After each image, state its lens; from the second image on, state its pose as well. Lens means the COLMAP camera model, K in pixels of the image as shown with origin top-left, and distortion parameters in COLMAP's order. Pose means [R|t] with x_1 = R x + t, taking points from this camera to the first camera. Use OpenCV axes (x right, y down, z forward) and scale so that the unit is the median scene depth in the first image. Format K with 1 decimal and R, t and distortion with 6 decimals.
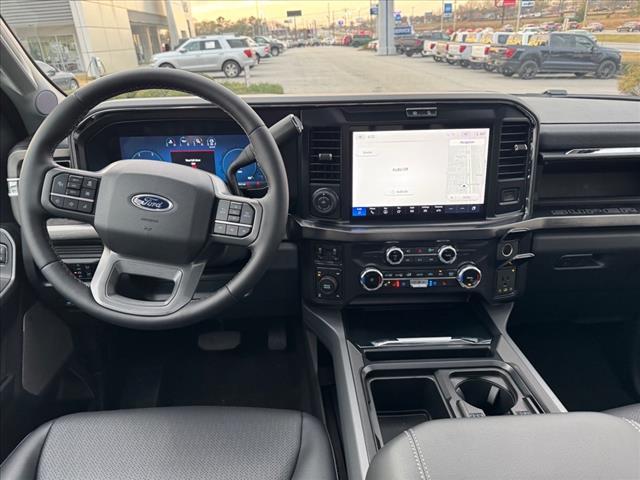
lens RADIAL K [[457.7, 0, 320.0], [0, 457.7, 240.0], [0, 0, 1]] dist [-0.004483, -0.004179]
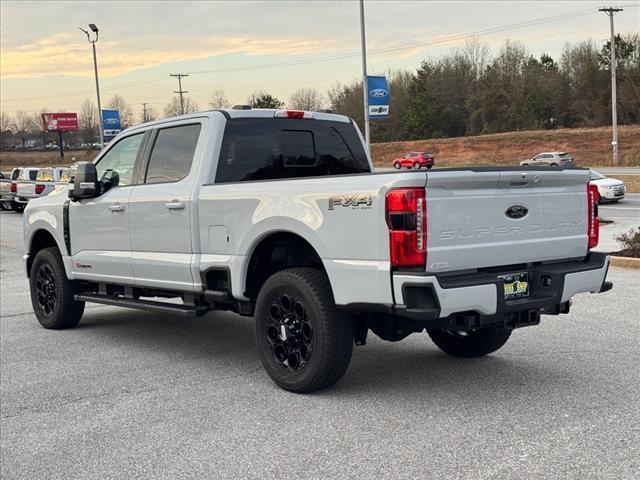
lens RADIAL K [[879.4, 0, 320.0], [0, 879.4, 240.0], [0, 0, 1]] dist [0.139796, -0.123755]
pose [[0.806936, -0.039470, 0.589318, -0.175035], [0.238190, 0.934779, -0.263539, 0.137875], [-0.540481, 0.353029, 0.763709, -0.293578]]
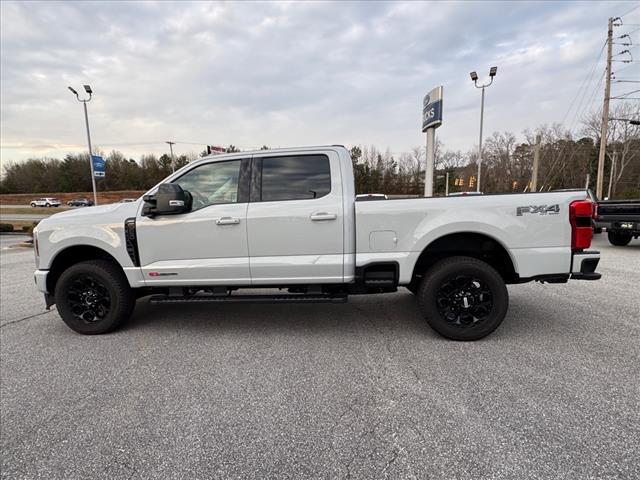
lens RADIAL K [[336.8, 0, 320.0], [0, 336.8, 240.0], [0, 0, 1]] dist [0.002981, -0.000103]
pose [[0.163777, -0.080107, 0.983240, -0.181222], [0.399654, 0.916630, 0.008111, 0.040625], [-0.901917, 0.391627, 0.182138, -0.056983]]
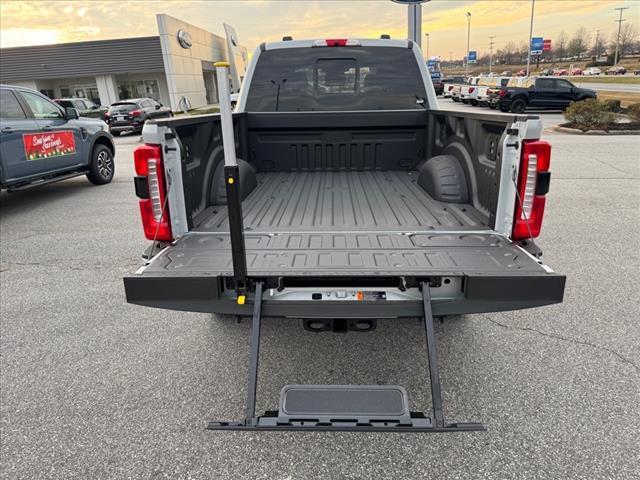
lens RADIAL K [[449.9, 0, 320.0], [0, 449.9, 240.0], [0, 0, 1]] dist [0.005710, -0.003446]
pose [[0.996229, 0.026023, -0.082770, 0.022937], [-0.032350, 0.996580, -0.076034, 0.095964], [0.080509, 0.078425, 0.993664, -0.223694]]
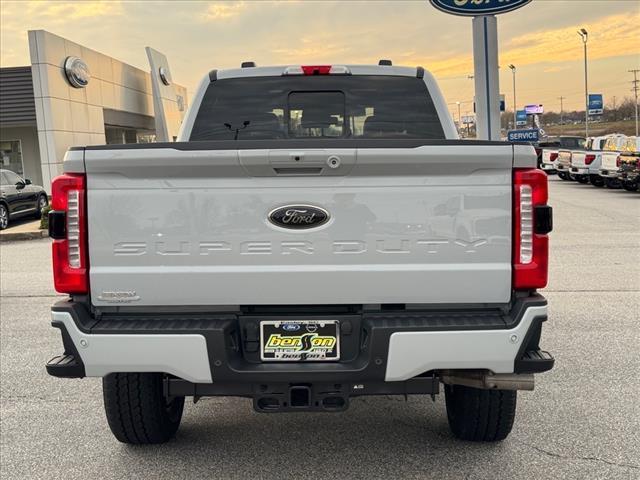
lens RADIAL K [[879.4, 0, 320.0], [0, 879.4, 240.0], [0, 0, 1]] dist [0.139796, -0.123755]
pose [[0.996195, 0.008728, -0.086714, 0.035615], [-0.035010, 0.951239, -0.306462, 0.126252], [0.079811, 0.308331, 0.947925, -0.273520]]
